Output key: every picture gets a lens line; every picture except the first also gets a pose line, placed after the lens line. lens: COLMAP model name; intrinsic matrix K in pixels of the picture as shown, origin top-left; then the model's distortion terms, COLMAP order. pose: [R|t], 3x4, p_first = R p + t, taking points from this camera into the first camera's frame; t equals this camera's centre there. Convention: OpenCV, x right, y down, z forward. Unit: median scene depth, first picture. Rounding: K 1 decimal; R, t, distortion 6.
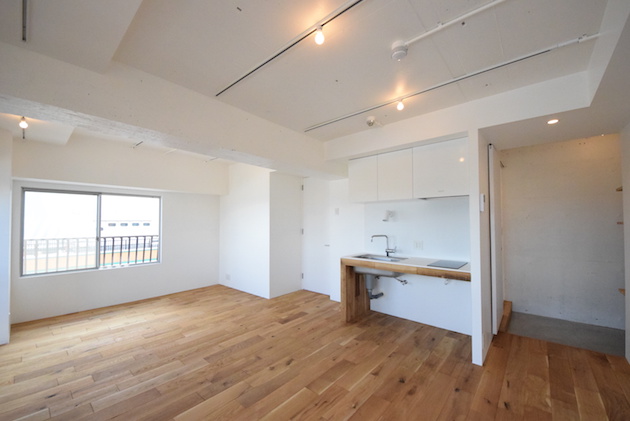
lens RADIAL K [[253.9, 0, 317.0], [0, 253.9, 213.6], [0, 0, 1]] dist [0.019926, -0.017403]
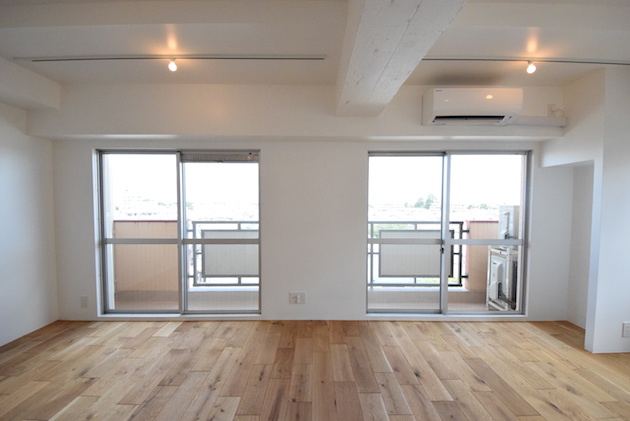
lens RADIAL K [[271.4, 0, 314.6], [0, 271.4, 214.4], [0, 0, 1]] dist [0.040413, -0.028628]
pose [[-0.752930, 0.029903, -0.657420, -0.055099], [0.021003, 0.999550, 0.021411, 0.050127], [0.657765, 0.002314, -0.753220, 0.869216]]
